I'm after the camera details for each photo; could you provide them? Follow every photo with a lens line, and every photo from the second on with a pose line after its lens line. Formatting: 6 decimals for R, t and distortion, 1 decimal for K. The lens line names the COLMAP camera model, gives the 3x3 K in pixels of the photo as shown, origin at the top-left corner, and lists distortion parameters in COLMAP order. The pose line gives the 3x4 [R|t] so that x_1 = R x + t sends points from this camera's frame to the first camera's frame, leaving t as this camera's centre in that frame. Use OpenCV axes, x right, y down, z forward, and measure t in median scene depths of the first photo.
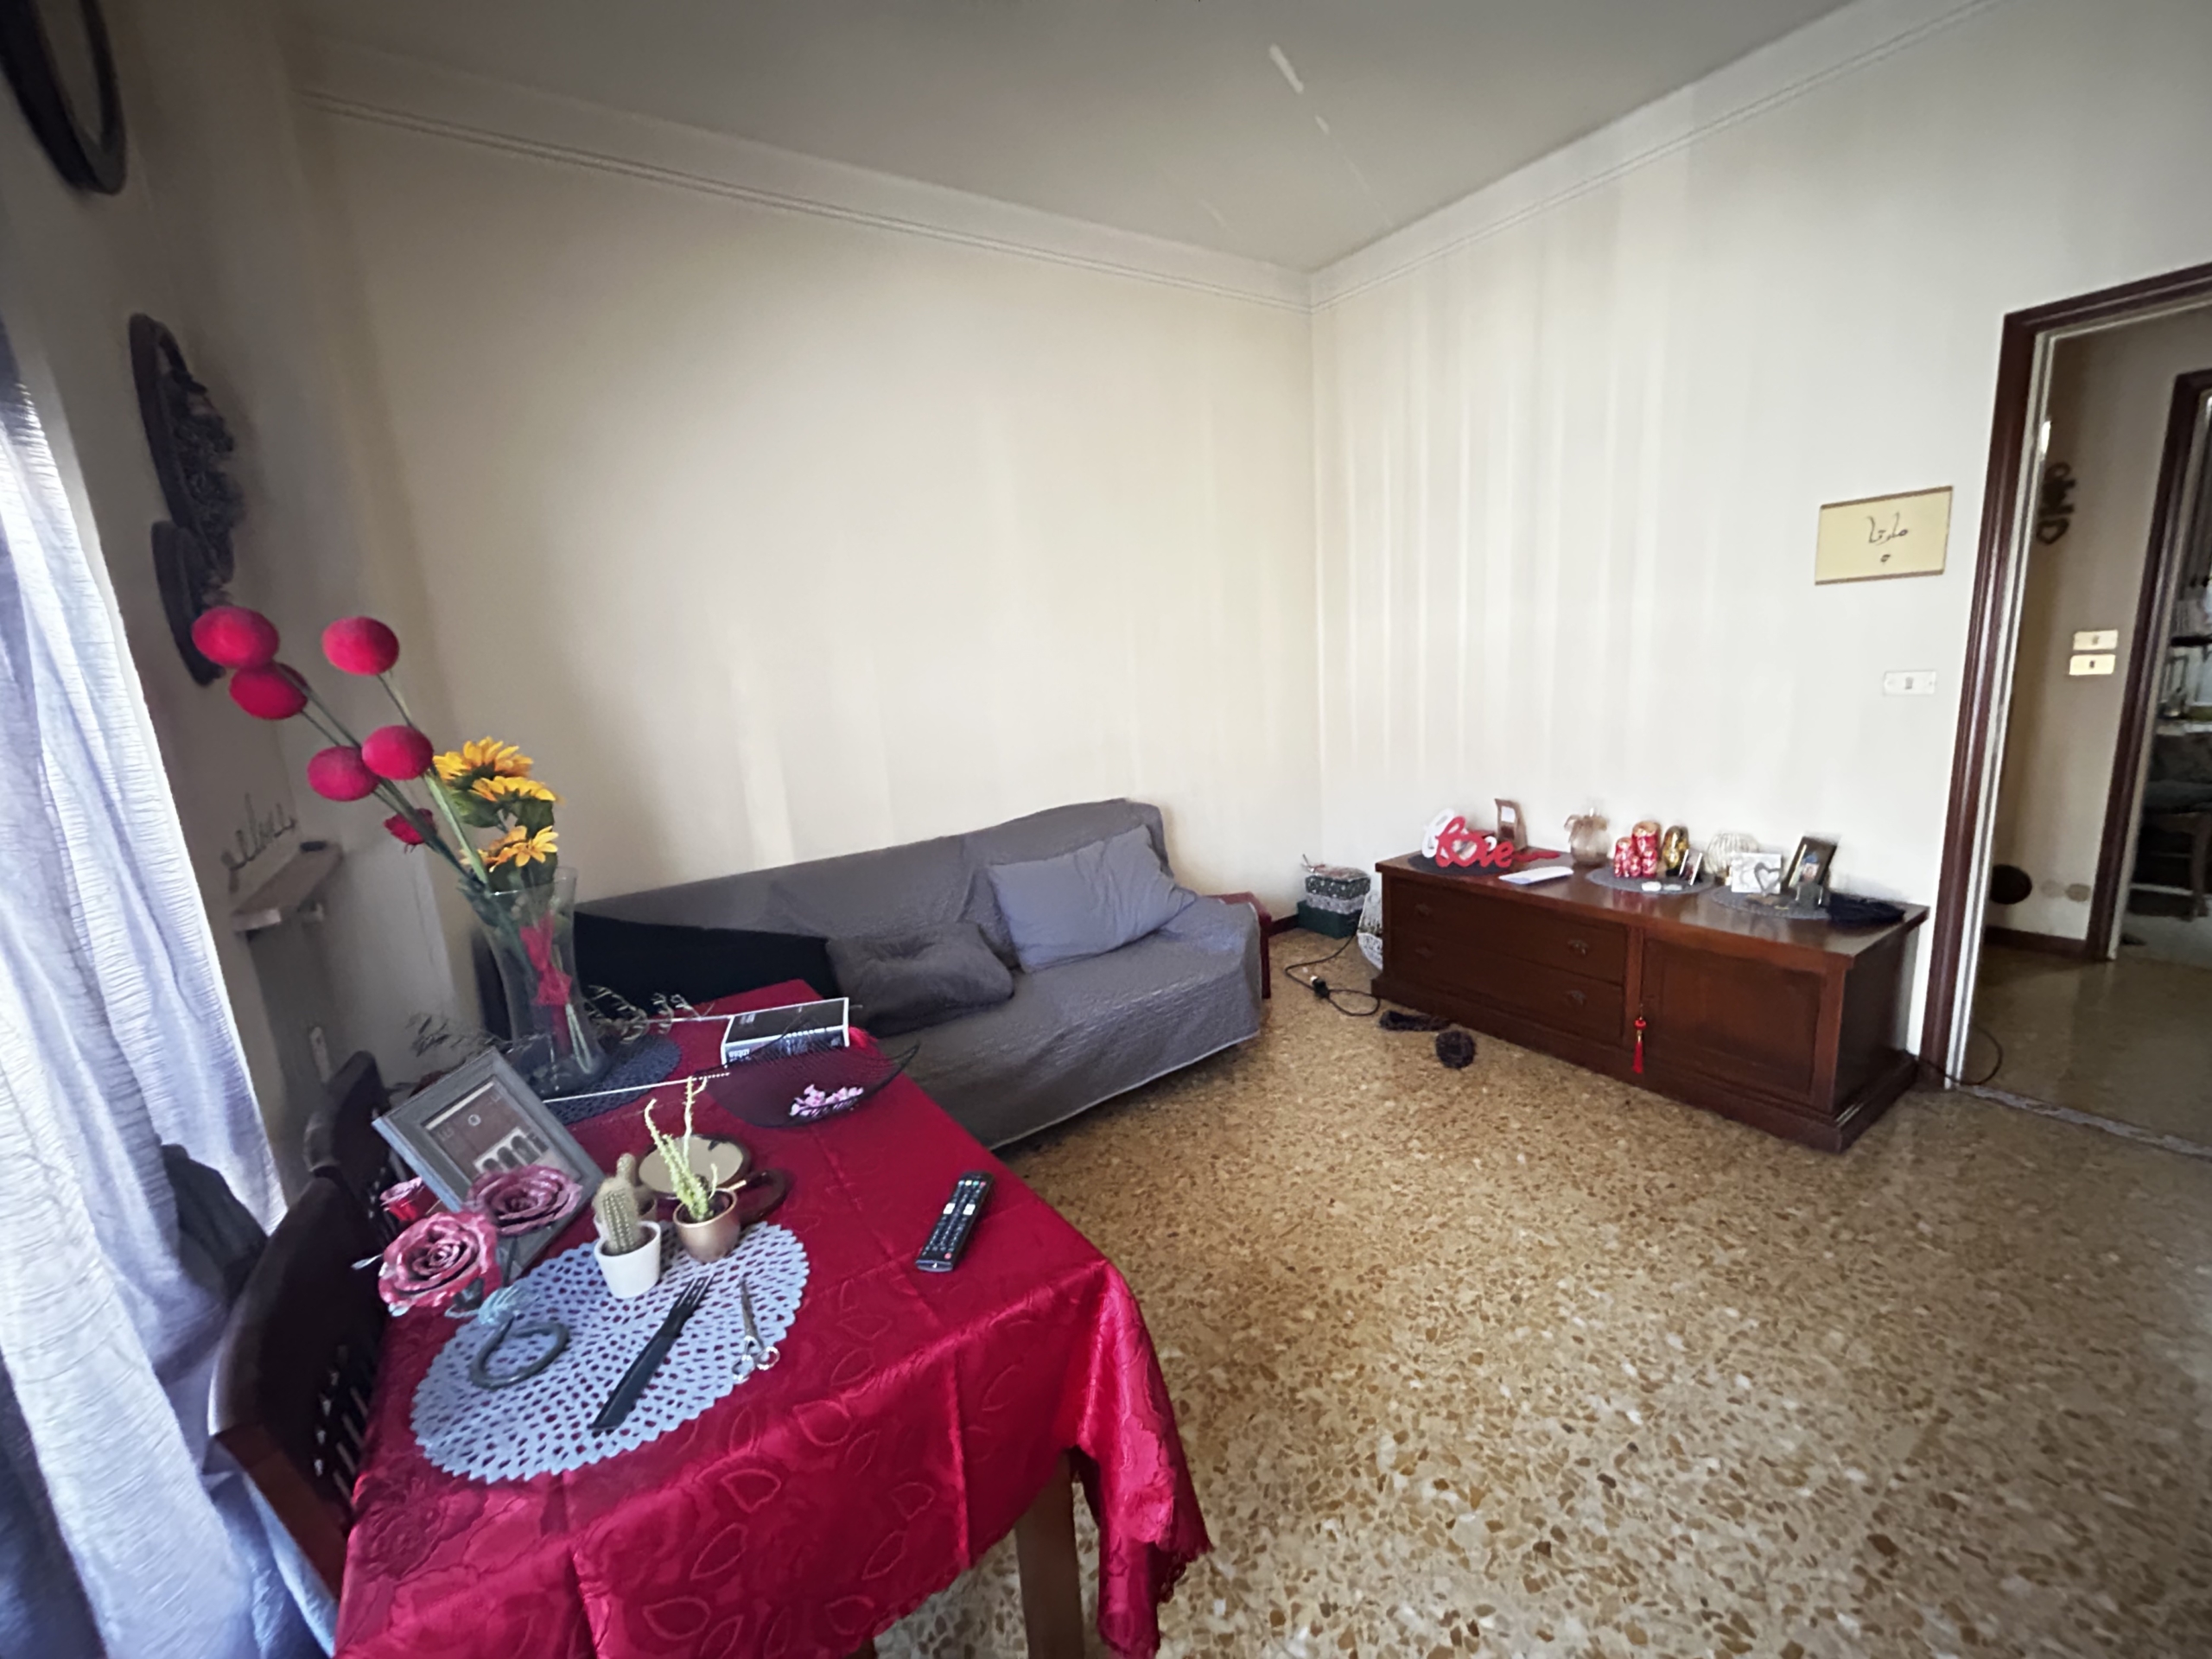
lens RADIAL K [[893.1, 0, 1105.1], [0, 893.1, 828.2], [0, 0, 1]] dist [-0.004943, 0.000538]
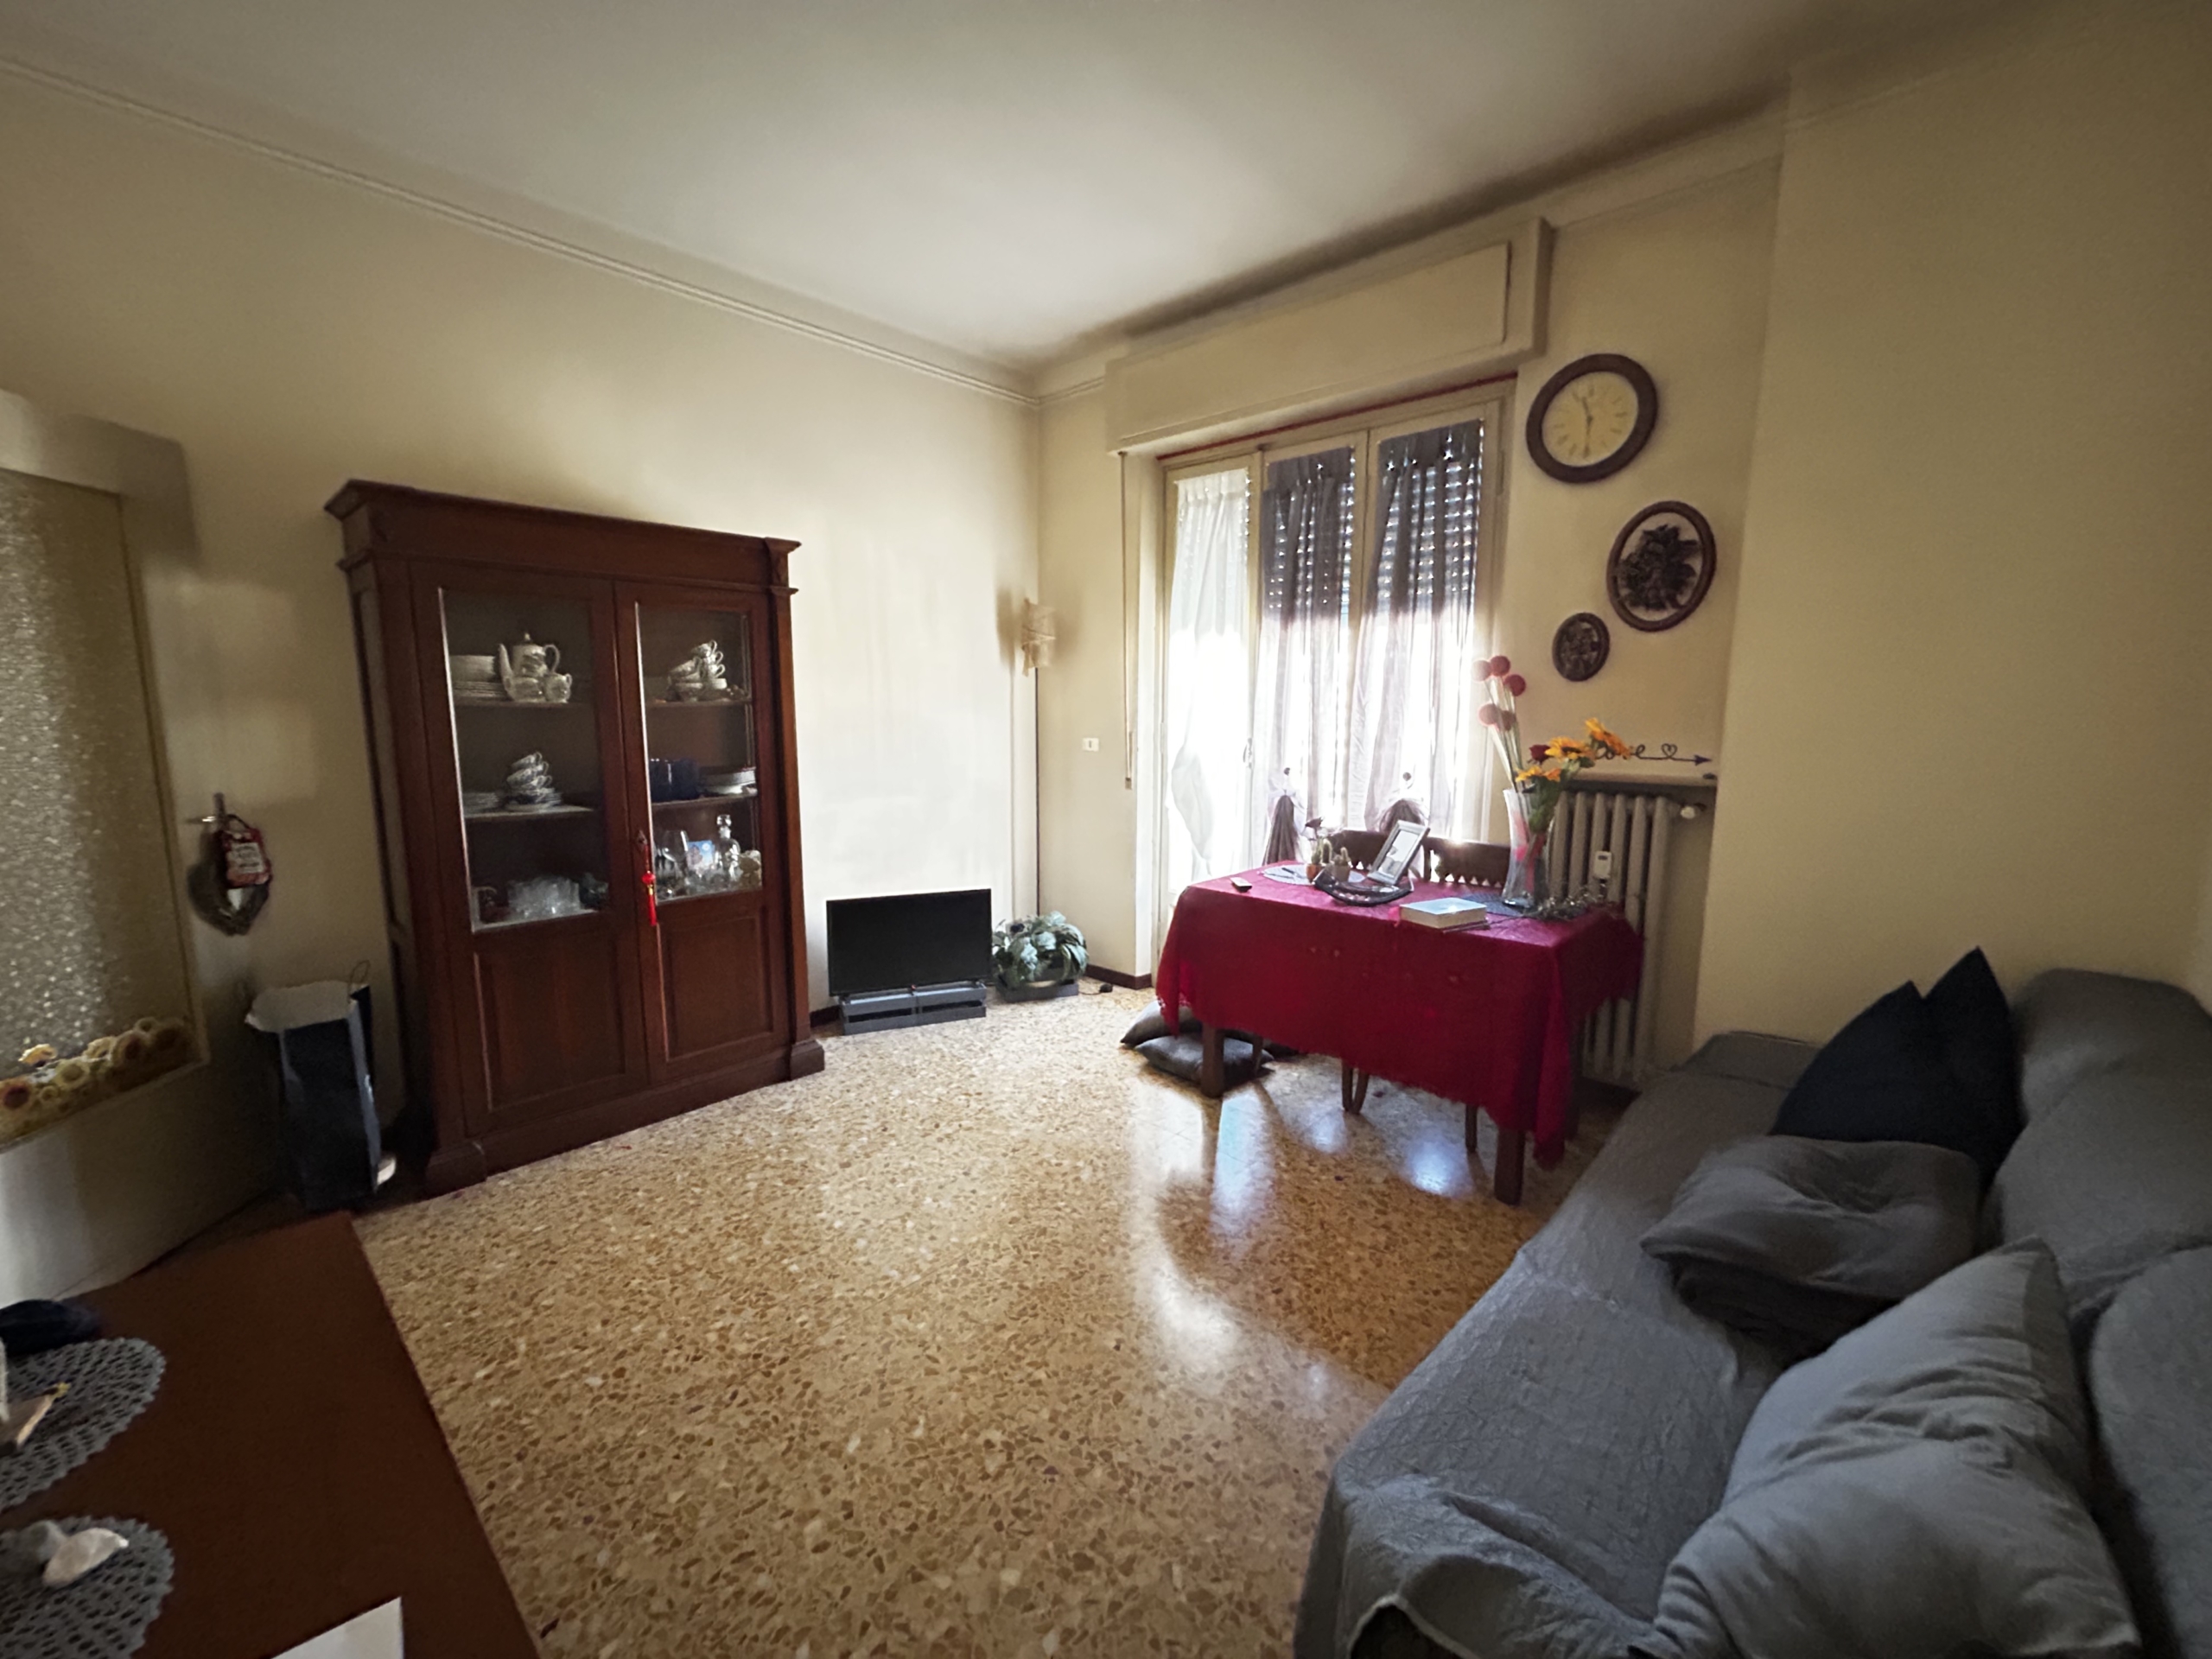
lens RADIAL K [[893.1, 0, 1105.1], [0, 893.1, 828.2], [0, 0, 1]] dist [-0.004943, 0.000538]
pose [[-0.971942, 0.089595, -0.217490, 0.453635], [0.012684, 0.943236, 0.331882, -0.363739], [0.234879, 0.319811, -0.917907, 1.805716]]
